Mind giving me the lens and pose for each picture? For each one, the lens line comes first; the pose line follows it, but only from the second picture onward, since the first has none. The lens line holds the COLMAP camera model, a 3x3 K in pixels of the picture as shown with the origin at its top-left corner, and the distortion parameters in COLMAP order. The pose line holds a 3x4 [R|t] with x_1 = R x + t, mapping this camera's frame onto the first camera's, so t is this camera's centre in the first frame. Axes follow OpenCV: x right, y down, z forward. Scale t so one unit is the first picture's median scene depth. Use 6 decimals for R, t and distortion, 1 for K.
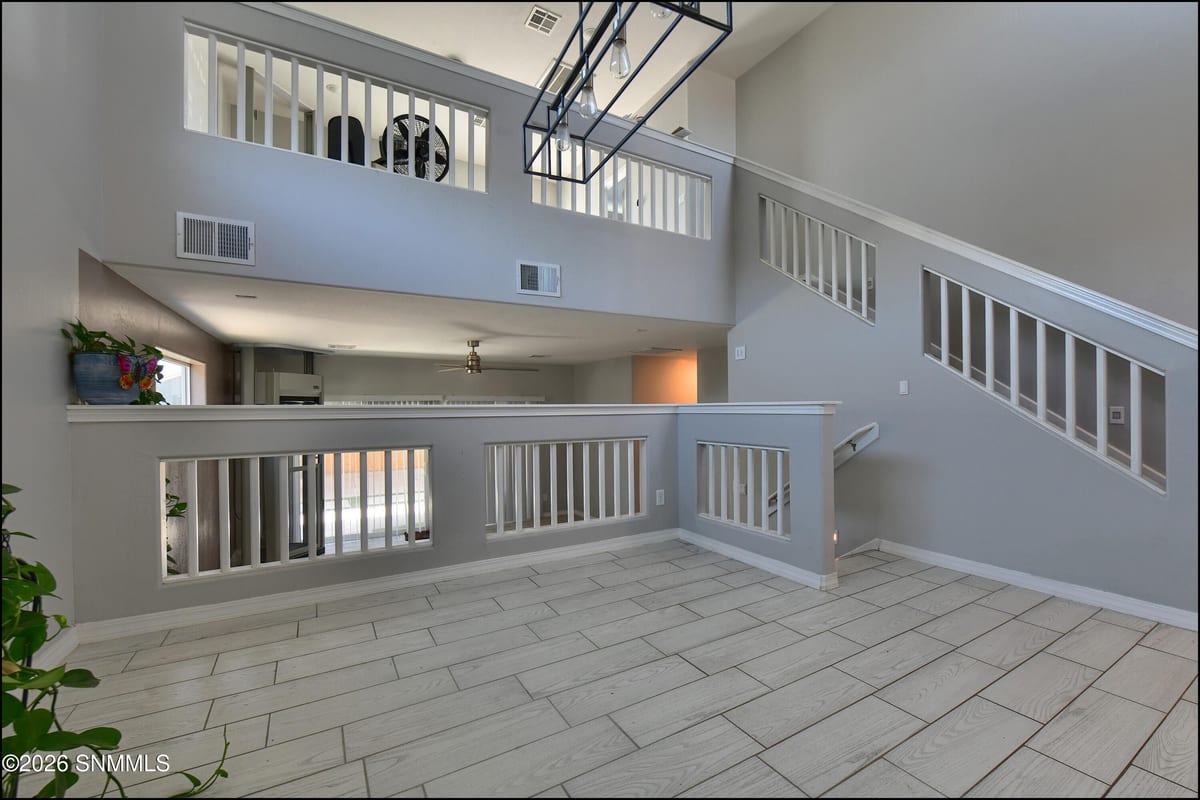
lens RADIAL K [[495.8, 0, 613.4], [0, 495.8, 406.3], [0, 0, 1]] dist [-0.012472, -0.000086]
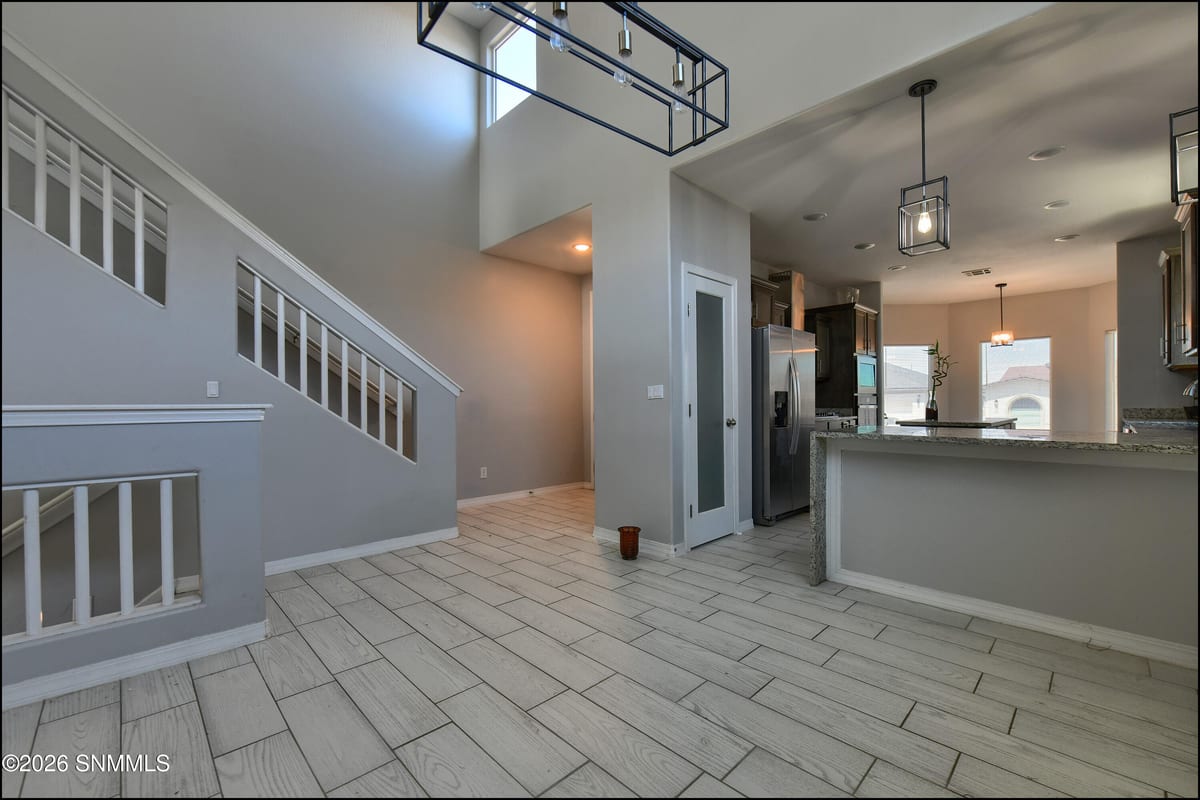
lens RADIAL K [[495.8, 0, 606.2], [0, 495.8, 405.7], [0, 0, 1]] dist [-0.012472, -0.000086]
pose [[-0.231794, 0.003955, 0.972757, -0.380425], [0.007991, 0.999966, -0.002162, -0.001499], [-0.972732, 0.007273, -0.231817, 0.500649]]
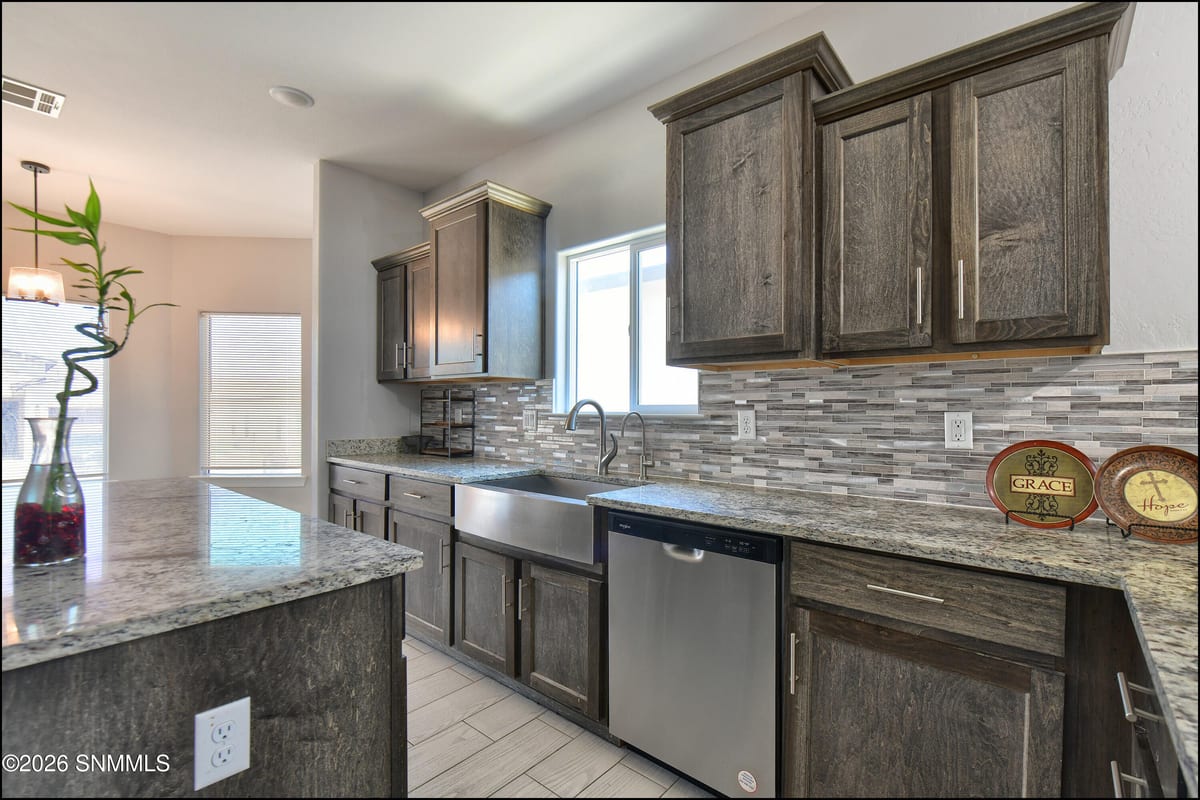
lens RADIAL K [[531.9, 0, 608.5], [0, 531.9, 408.2], [0, 0, 1]] dist [-0.010822, 0.001190]
pose [[-0.946609, 0.000574, -0.322383, 0.478561], [0.000235, 0.999999, 0.001091, -0.042067], [0.322383, 0.000957, -0.946609, -0.256374]]
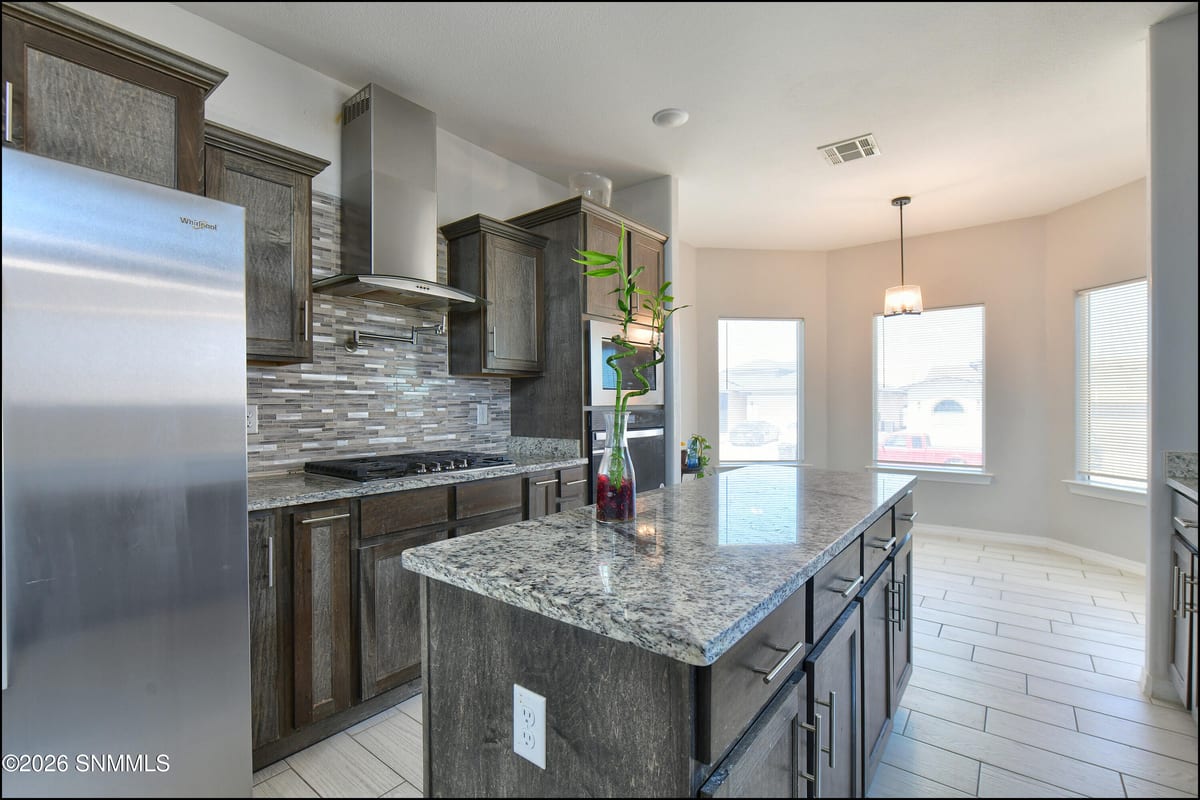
lens RADIAL K [[531.9, 0, 608.8], [0, 531.9, 407.8], [0, 0, 1]] dist [-0.010822, 0.001190]
pose [[-0.361144, -0.000999, 0.932510, 0.321700], [0.006468, 0.999973, 0.003576, -0.041067], [-0.932488, 0.007323, -0.361128, -0.482733]]
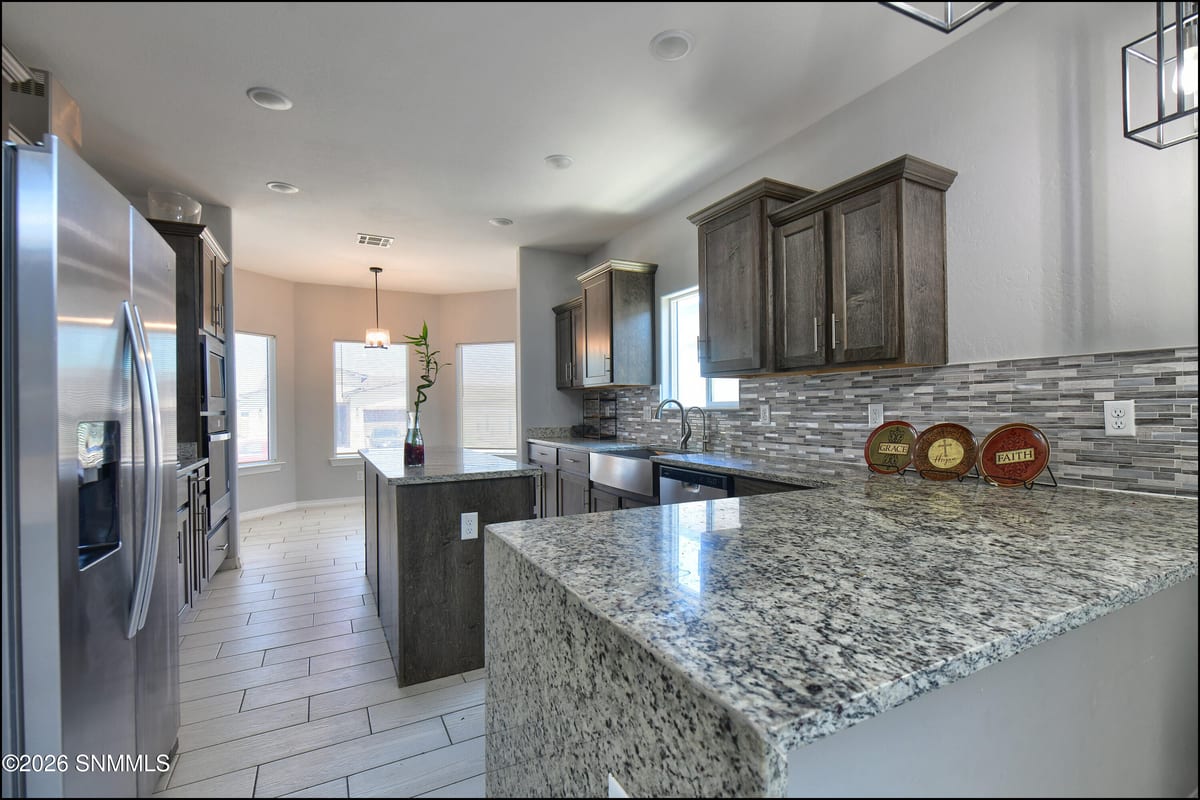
lens RADIAL K [[531.9, 0, 607.6], [0, 531.9, 407.2], [0, 0, 1]] dist [-0.010822, 0.001190]
pose [[-0.998678, 0.014638, 0.049266, 0.356796], [0.014755, 0.999889, 0.002007, -0.040399], [-0.049231, 0.002732, -0.998784, 0.125196]]
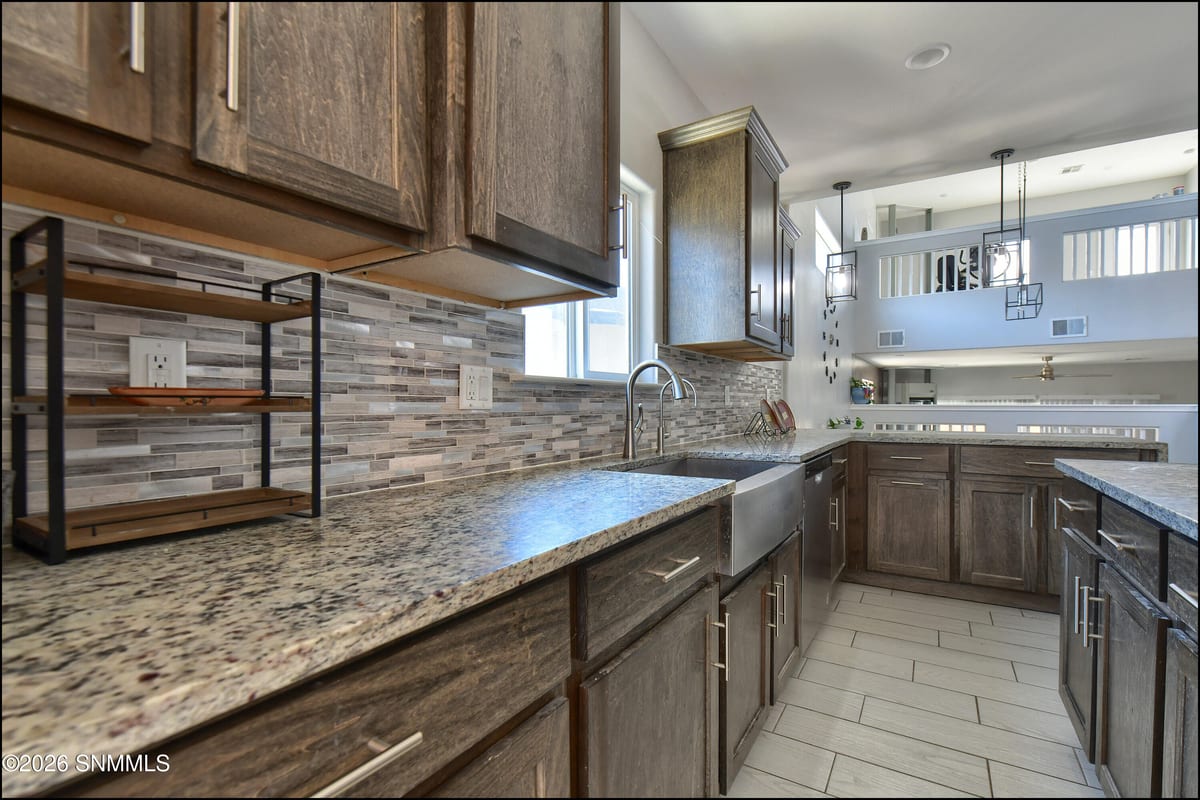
lens RADIAL K [[531.9, 0, 604.4], [0, 531.9, 405.6], [0, 0, 1]] dist [-0.010822, 0.001190]
pose [[0.454008, 0.007532, -0.890966, 0.727642], [-0.001032, 0.999968, 0.007928, -0.012133], [0.890997, -0.002680, 0.454001, -1.182102]]
